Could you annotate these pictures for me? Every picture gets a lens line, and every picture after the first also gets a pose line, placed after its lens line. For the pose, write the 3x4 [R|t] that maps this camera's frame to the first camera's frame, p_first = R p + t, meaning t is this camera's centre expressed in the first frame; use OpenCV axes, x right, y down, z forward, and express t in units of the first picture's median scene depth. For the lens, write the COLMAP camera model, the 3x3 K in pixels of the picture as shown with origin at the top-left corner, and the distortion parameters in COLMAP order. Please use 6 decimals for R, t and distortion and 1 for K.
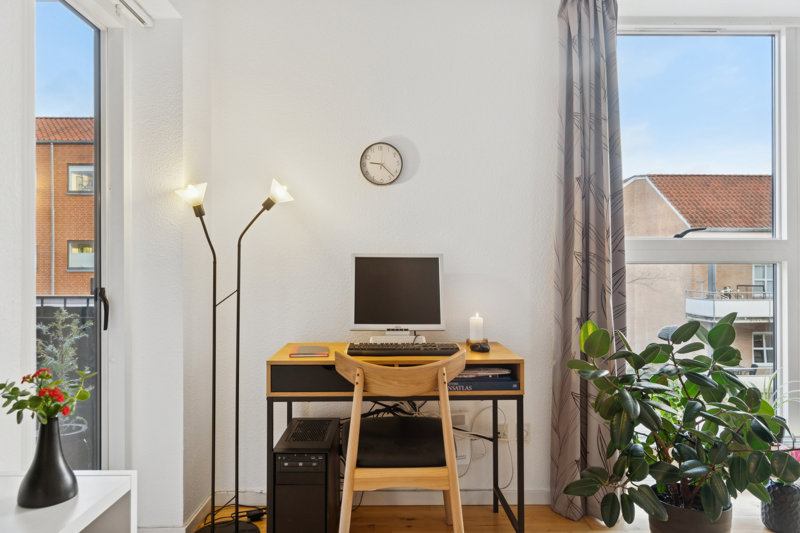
lens RADIAL K [[542.5, 0, 399.9], [0, 542.5, 266.5], [0, 0, 1]] dist [-0.002495, 0.002004]
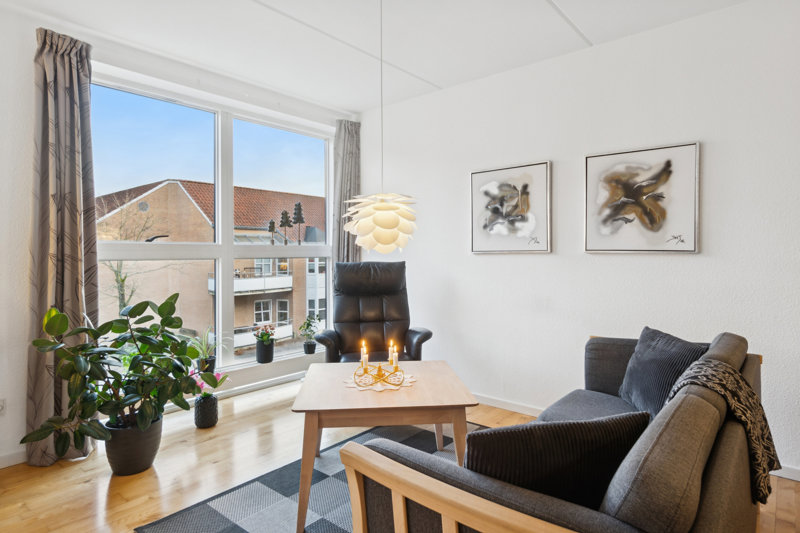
lens RADIAL K [[457.2, 0, 407.0], [0, 457.2, 251.3], [0, 0, 1]] dist [0.001935, -0.000714]
pose [[0.658914, -0.001491, 0.752217, 0.069313], [0.001434, 0.999999, 0.000726, -0.031690], [-0.752217, 0.000600, 0.658915, -0.324424]]
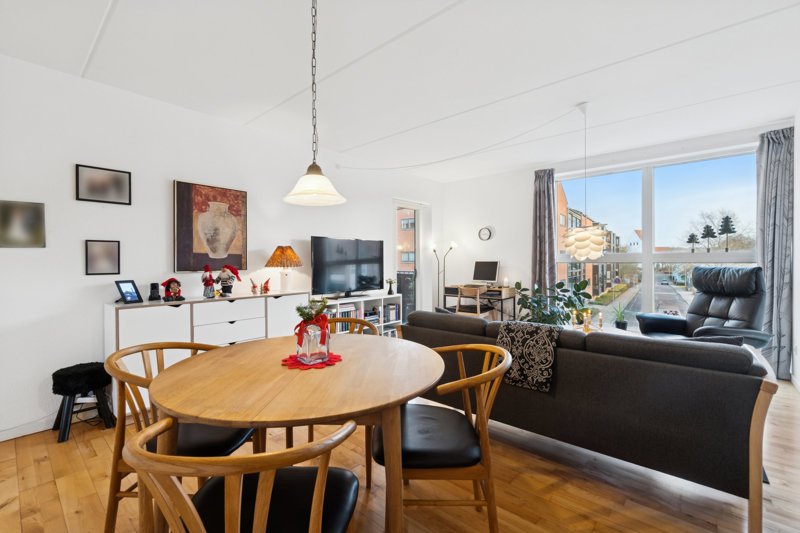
lens RADIAL K [[355.0, 0, 401.3], [0, 355.0, 267.8], [0, 0, 1]] dist [-0.002037, -0.000270]
pose [[0.752385, 0.004580, -0.658708, 1.092411], [0.001300, 0.999964, 0.008438, 0.002946], [0.658723, -0.007205, 0.752351, -1.077349]]
